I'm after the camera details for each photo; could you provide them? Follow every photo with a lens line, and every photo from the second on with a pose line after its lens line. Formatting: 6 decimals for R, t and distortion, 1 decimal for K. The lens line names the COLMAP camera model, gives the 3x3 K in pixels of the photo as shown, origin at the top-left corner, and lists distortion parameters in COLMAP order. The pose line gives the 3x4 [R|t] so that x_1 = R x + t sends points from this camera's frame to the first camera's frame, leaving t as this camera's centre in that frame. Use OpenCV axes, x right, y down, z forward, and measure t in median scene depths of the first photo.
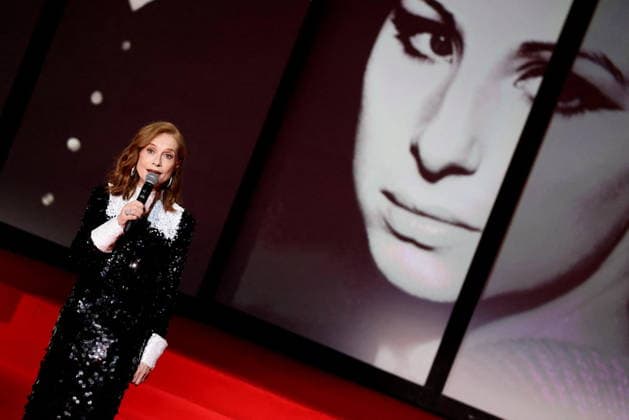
lens RADIAL K [[4652.8, 0, 308.8], [0, 4652.8, 210.1], [0, 0, 1]] dist [4.435310, 0.000000]
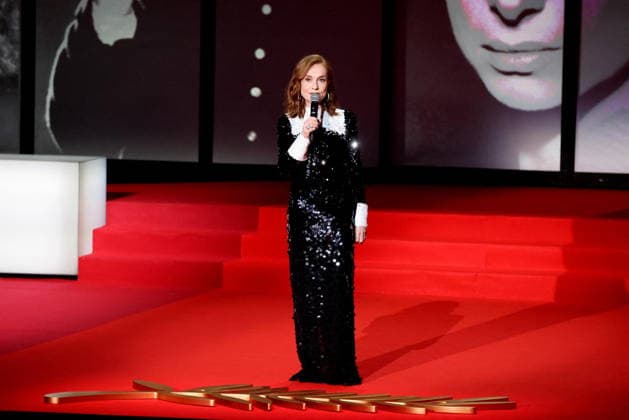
lens RADIAL K [[4652.8, 0, 344.1], [0, 4652.8, 191.2], [0, 0, 1]] dist [4.435310, 0.000000]
pose [[0.936648, -0.348384, -0.036309, 0.013481], [0.348936, 0.937094, 0.009961, 0.007986], [0.030555, -0.021999, 0.999291, -0.340392]]
